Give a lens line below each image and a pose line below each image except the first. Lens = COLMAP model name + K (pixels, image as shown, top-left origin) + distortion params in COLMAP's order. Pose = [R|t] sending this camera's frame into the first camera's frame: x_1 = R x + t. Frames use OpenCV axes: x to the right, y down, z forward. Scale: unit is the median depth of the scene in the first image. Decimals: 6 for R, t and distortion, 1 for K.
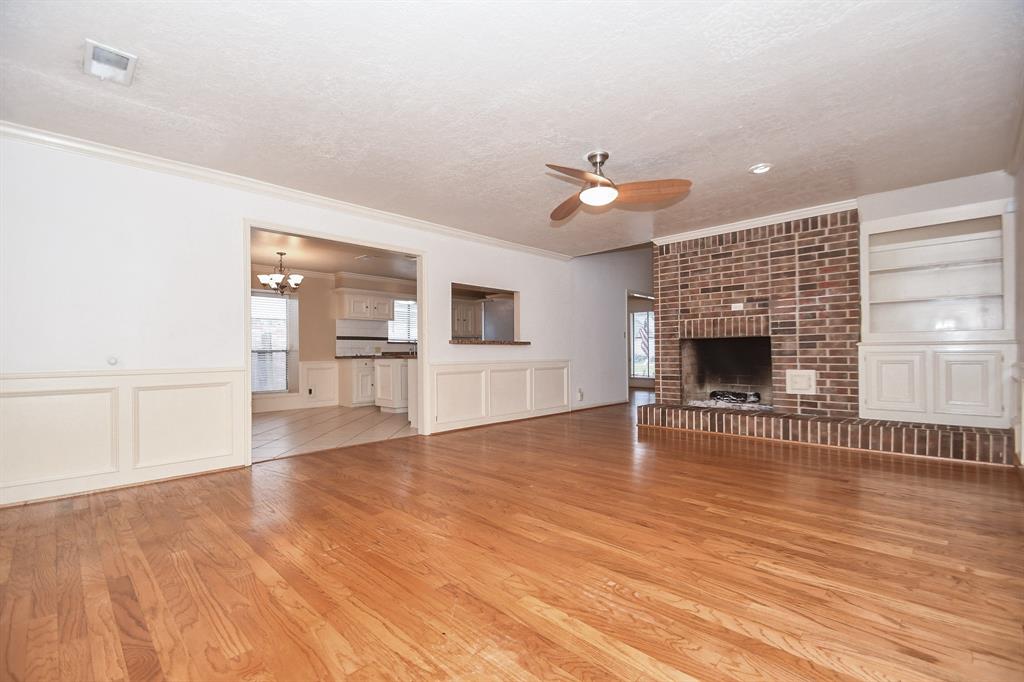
lens RADIAL K [[447.7, 0, 487.7], [0, 447.7, 346.4], [0, 0, 1]] dist [0.014917, -0.011920]
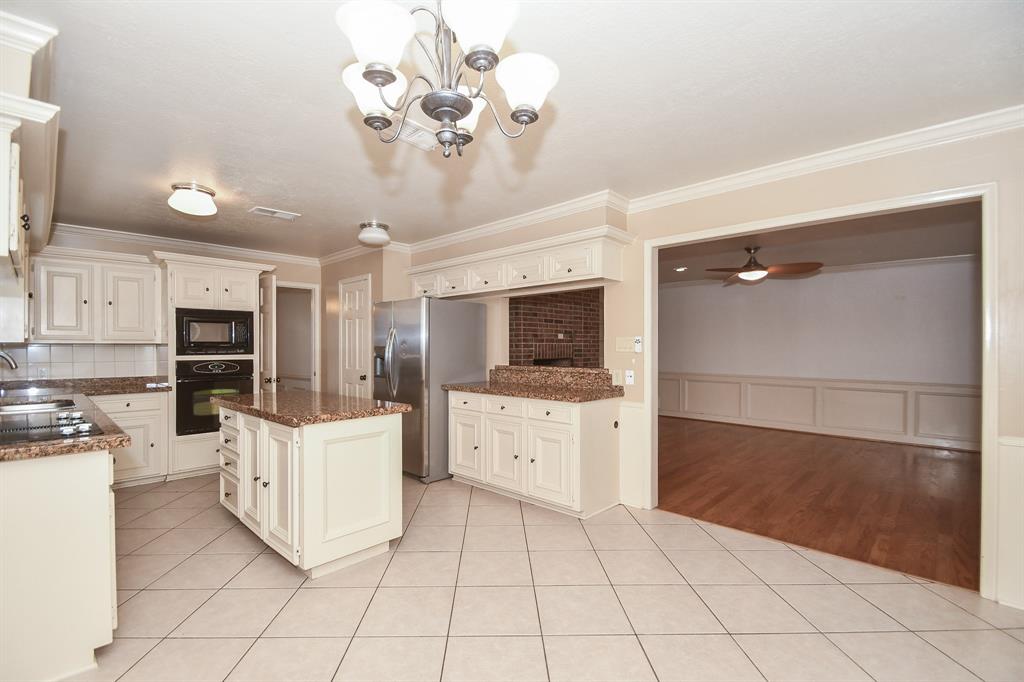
lens RADIAL K [[453.5, 0, 502.2], [0, 453.5, 349.1], [0, 0, 1]] dist [0.009726, -0.011954]
pose [[-0.042260, 0.004837, 0.999095, -0.895966], [-0.016703, 0.999845, -0.005547, -0.042214], [-0.998967, -0.016923, -0.042173, 1.360236]]
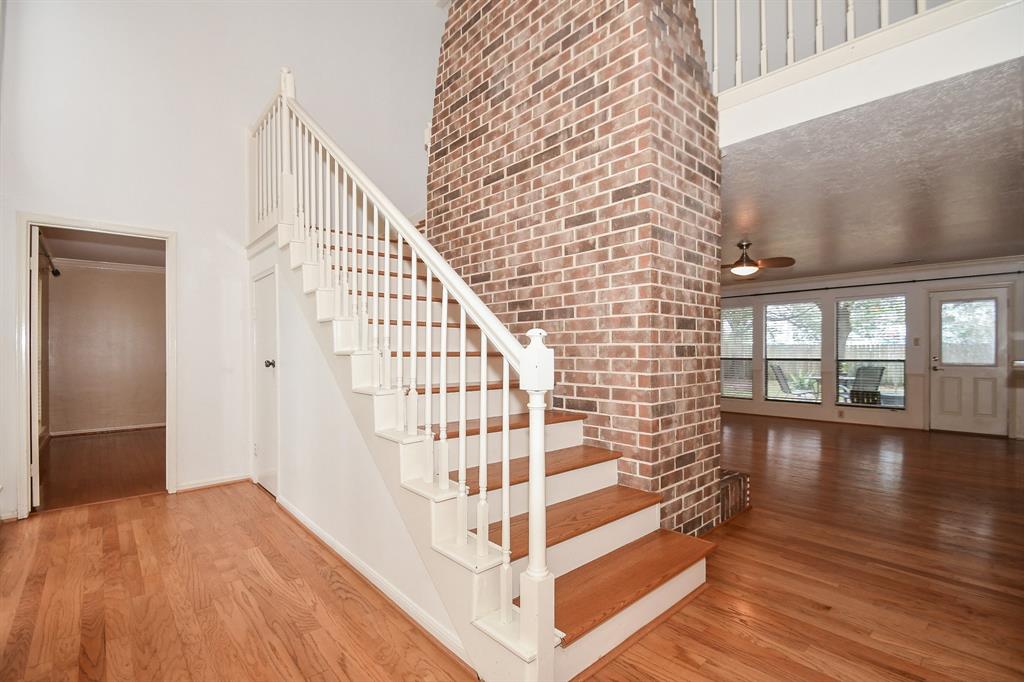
lens RADIAL K [[461.4, 0, 508.1], [0, 461.4, 352.2], [0, 0, 1]] dist [-0.000779, -0.008001]
pose [[-0.999489, 0.008011, 0.030953, 0.732348], [0.007657, 0.999904, -0.011519, -0.028574], [-0.031042, -0.011276, -0.999454, 1.869785]]
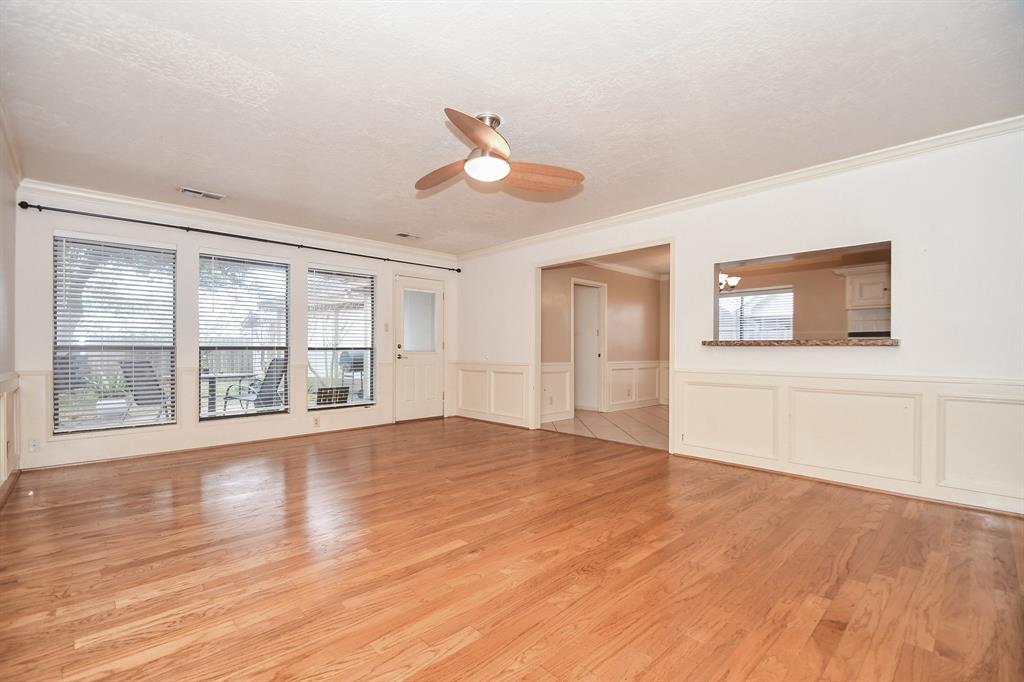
lens RADIAL K [[440.2, 0, 505.3], [0, 440.2, 350.6], [0, 0, 1]] dist [0.012608, -0.011673]
pose [[-0.006496, 0.006104, -0.999960, 0.749223], [0.010600, 0.999926, 0.006035, -0.006865], [0.999923, -0.010560, -0.006560, 0.739154]]
